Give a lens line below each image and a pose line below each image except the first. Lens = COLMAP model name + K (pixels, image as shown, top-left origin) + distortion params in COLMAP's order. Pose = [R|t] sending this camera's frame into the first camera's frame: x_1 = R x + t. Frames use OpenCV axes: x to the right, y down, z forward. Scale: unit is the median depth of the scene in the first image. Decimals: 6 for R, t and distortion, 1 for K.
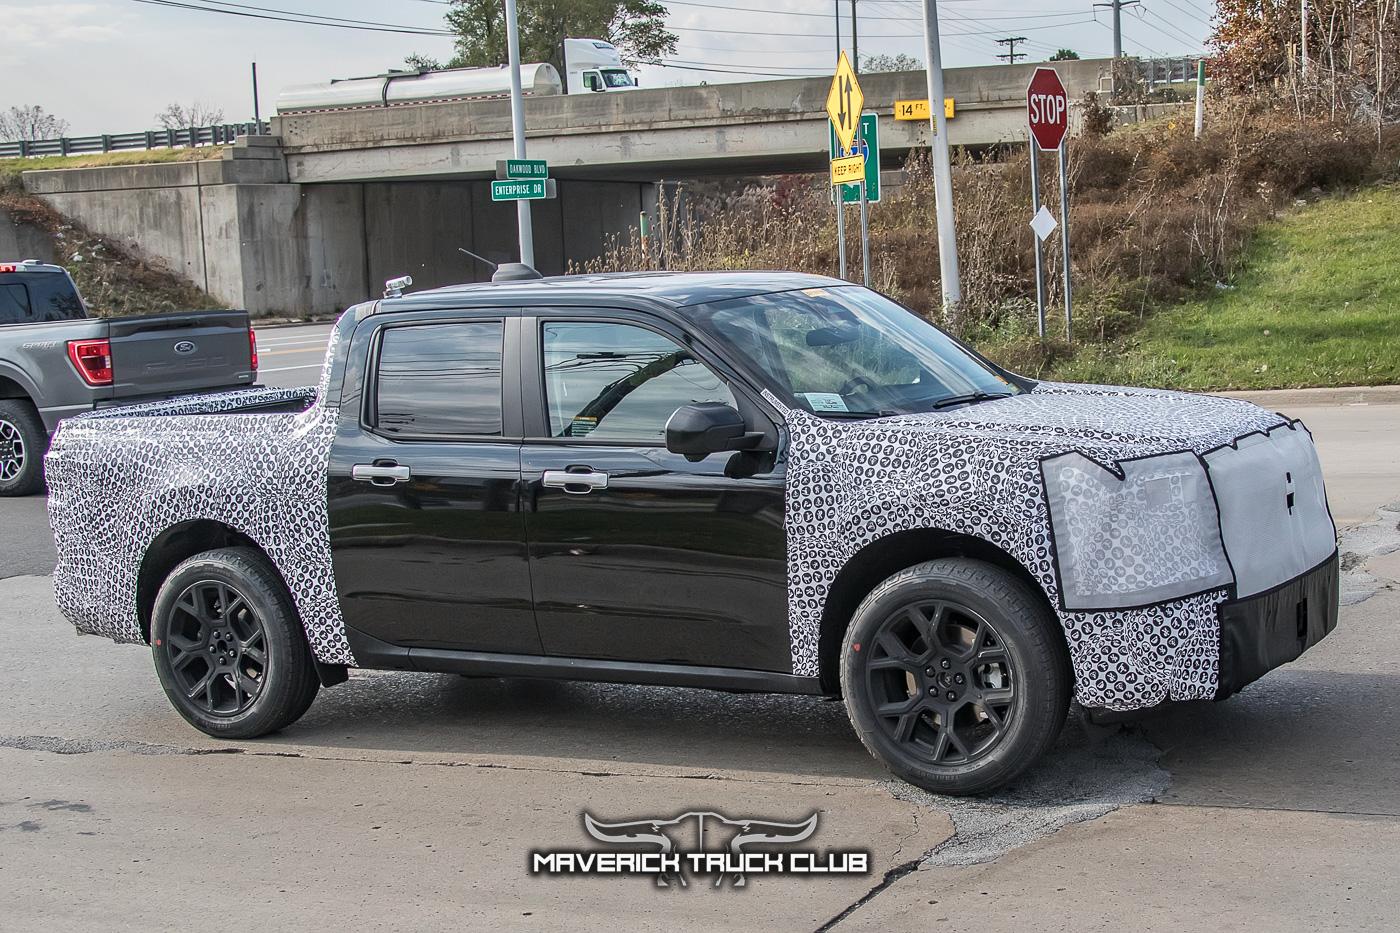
lens RADIAL K [[2557.9, 0, 820.3], [0, 2557.9, 472.4], [0, 0, 1]] dist [0.004923, 0.000000]
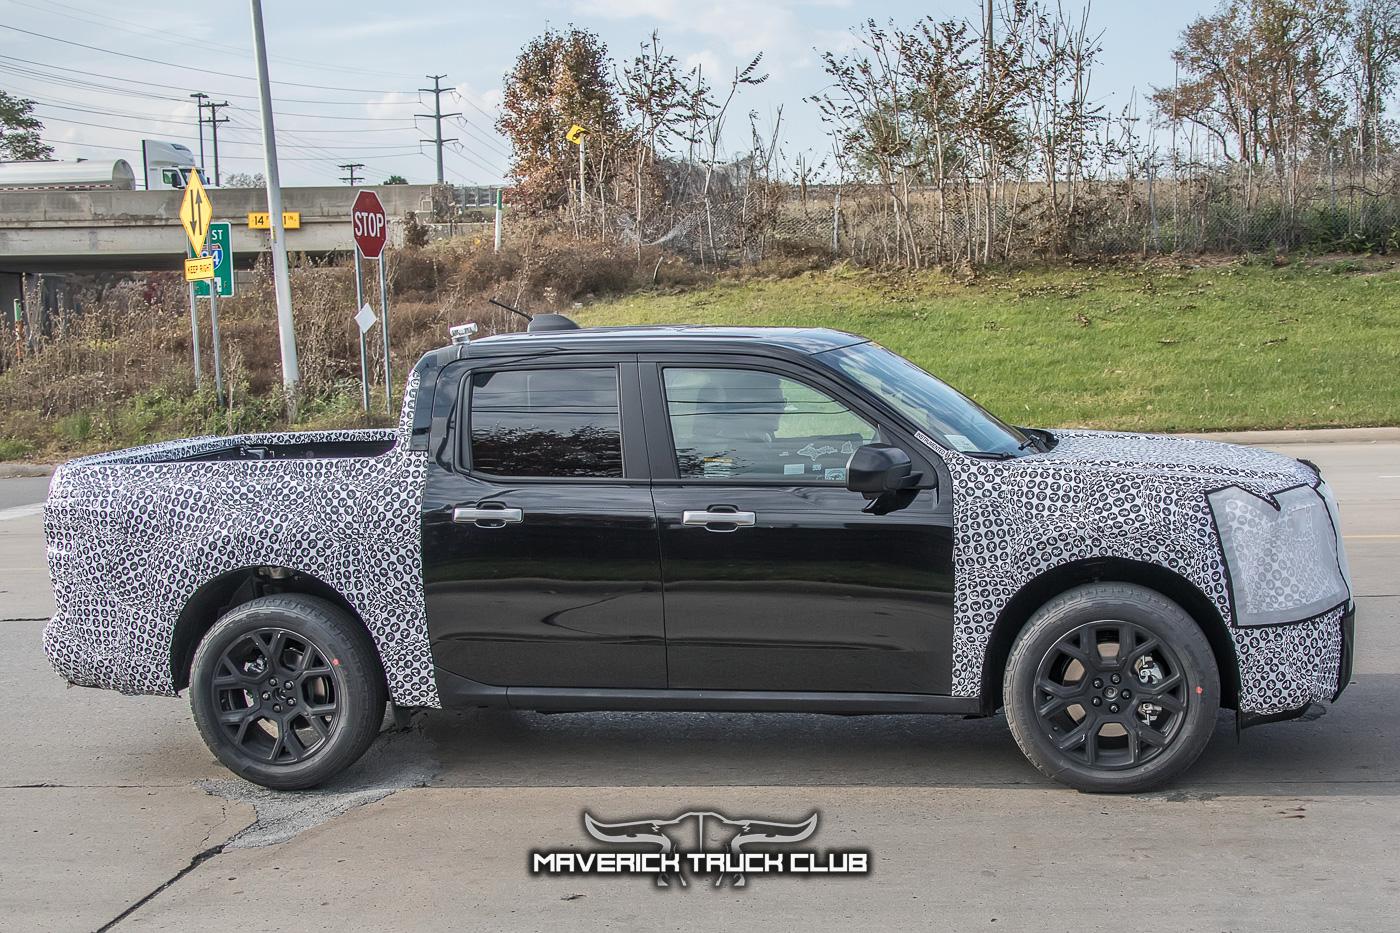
lens RADIAL K [[1997.1, 0, 859.3], [0, 1997.1, 503.5], [0, 0, 1]] dist [-0.022505, 0.000000]
pose [[0.930721, -0.011101, 0.365561, -0.316770], [0.014139, 0.999884, -0.005636, 0.001960], [-0.365456, 0.010414, 0.930770, 0.207130]]
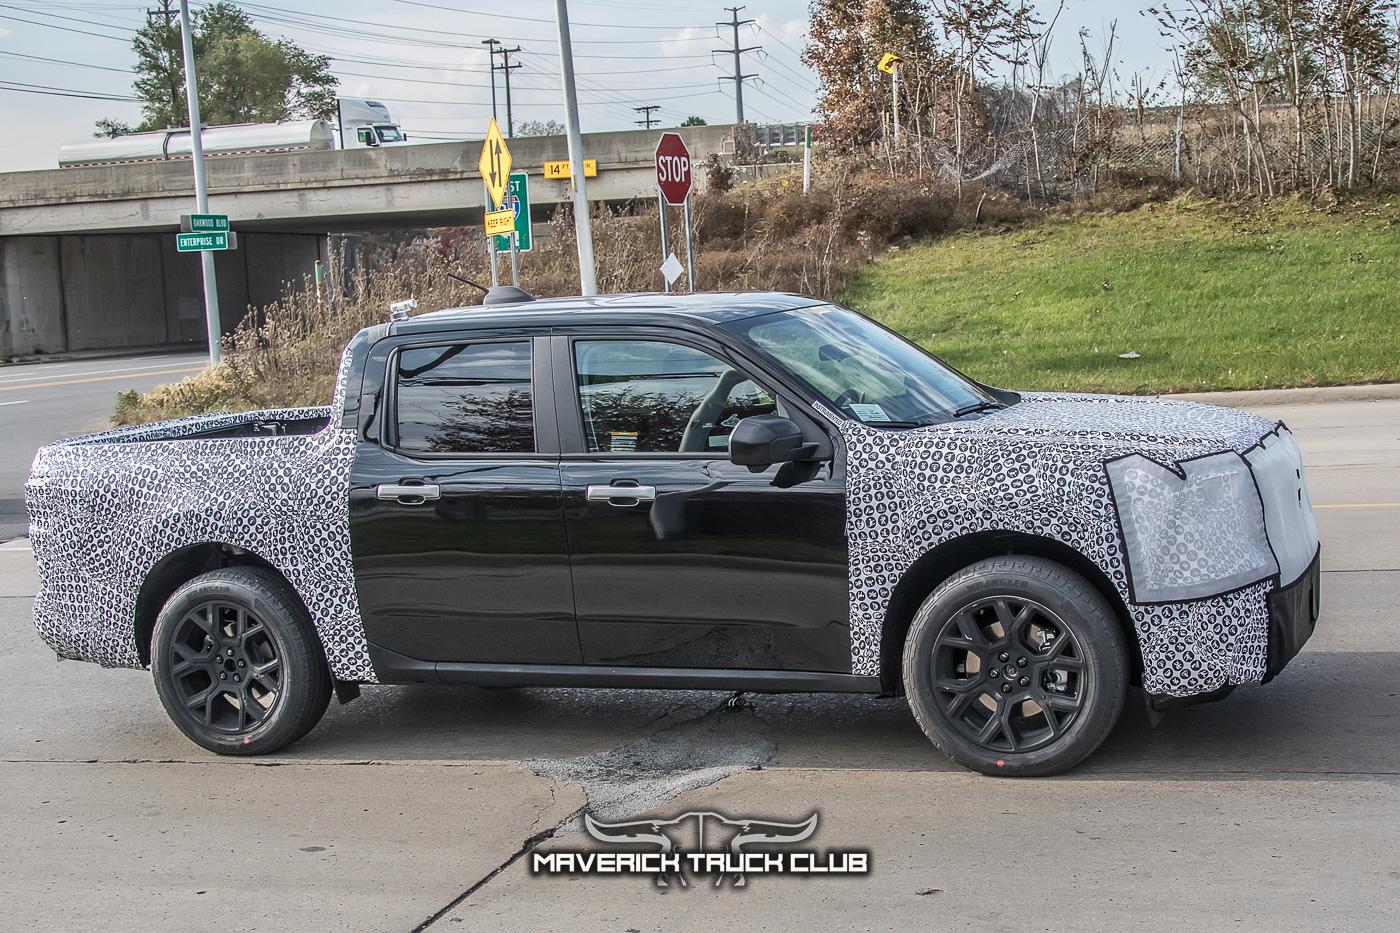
lens RADIAL K [[2208.5, 0, 825.5], [0, 2208.5, 481.7], [0, 0, 1]] dist [-0.012620, 0.000000]
pose [[0.984404, -0.023851, 0.174297, -0.157991], [0.024251, 0.999706, -0.000169, 0.000429], [-0.174242, 0.004393, 0.984693, 0.104238]]
